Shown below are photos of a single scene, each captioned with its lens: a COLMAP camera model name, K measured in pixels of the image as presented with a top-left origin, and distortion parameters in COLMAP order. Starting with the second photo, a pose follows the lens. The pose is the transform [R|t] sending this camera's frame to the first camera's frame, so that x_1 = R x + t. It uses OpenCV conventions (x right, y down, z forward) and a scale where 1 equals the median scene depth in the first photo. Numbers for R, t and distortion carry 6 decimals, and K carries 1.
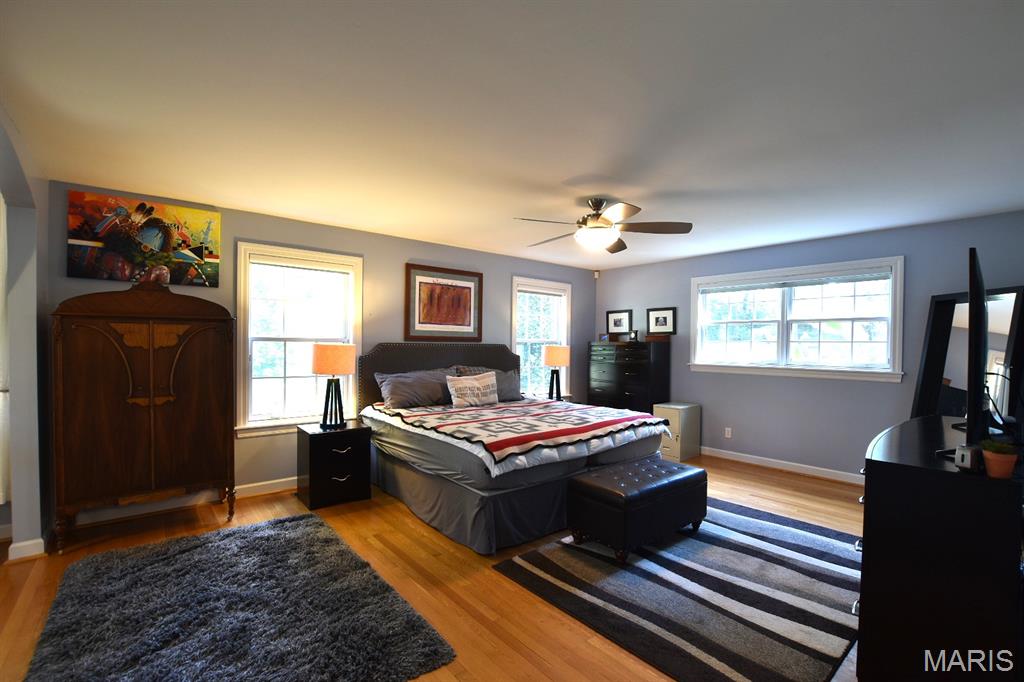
lens RADIAL K [[454.0, 0, 517.2], [0, 454.0, 346.6], [0, 0, 1]] dist [-0.026349, 0.000651]
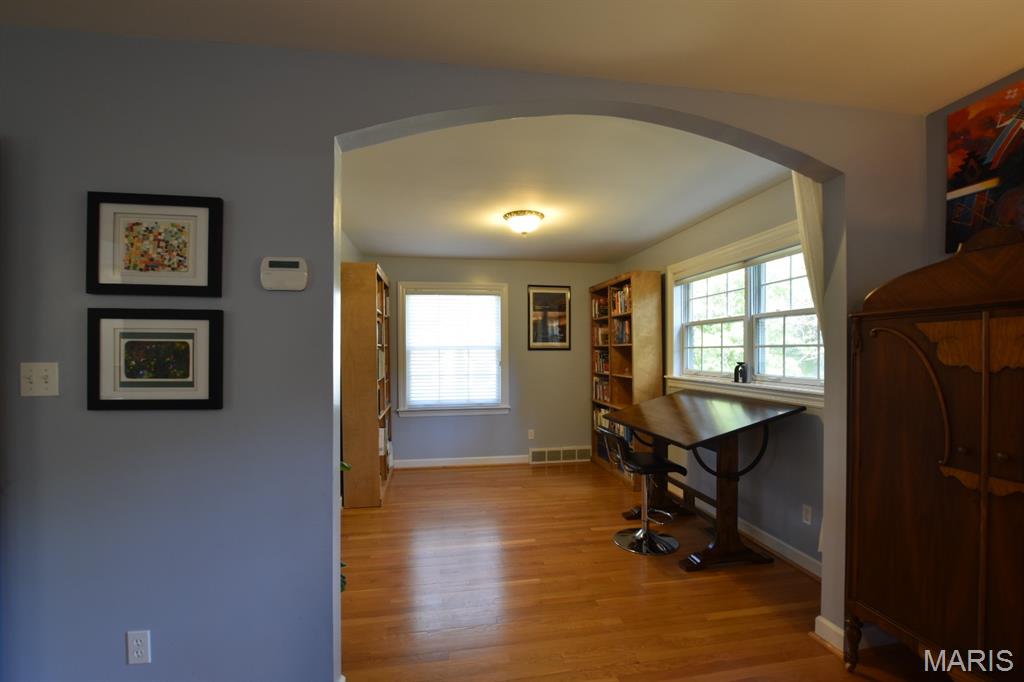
lens RADIAL K [[454.0, 0, 510.4], [0, 454.0, 351.2], [0, 0, 1]] dist [-0.026349, 0.000651]
pose [[-0.520678, -0.008656, -0.853709, -0.102921], [-0.006856, 0.999959, -0.005958, -0.006699], [0.853726, 0.002750, -0.520716, 0.516936]]
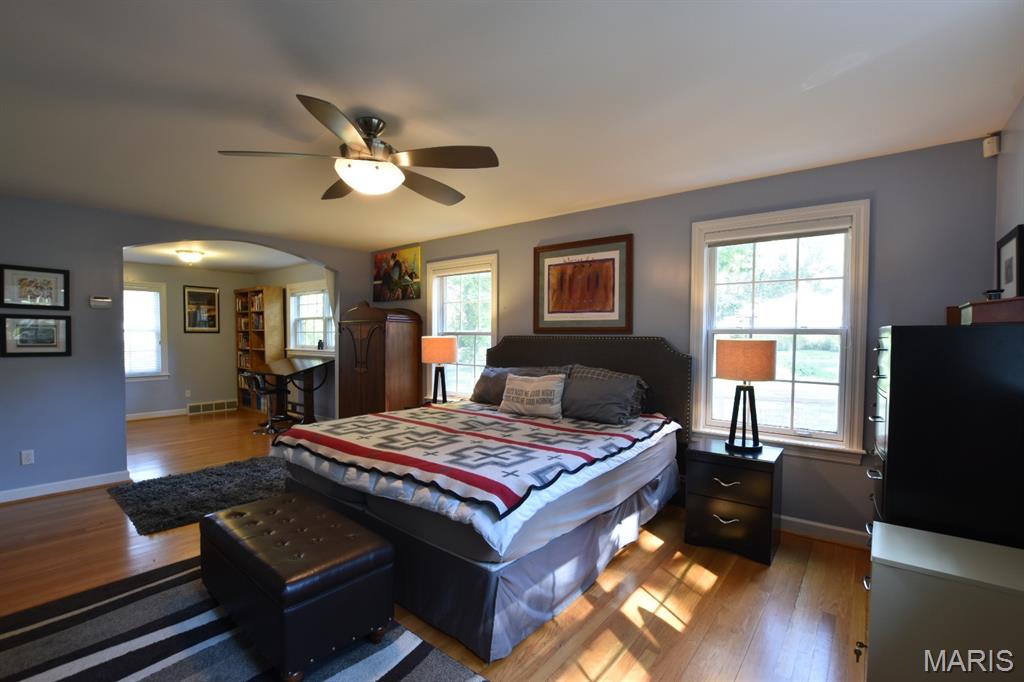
lens RADIAL K [[454.0, 0, 516.8], [0, 454.0, 352.1], [0, 0, 1]] dist [-0.026349, 0.000651]
pose [[0.190325, 0.027039, -0.981349, 0.652320], [-0.007004, 0.999633, 0.026184, 0.001546], [0.981696, 0.001890, 0.190444, 0.801007]]
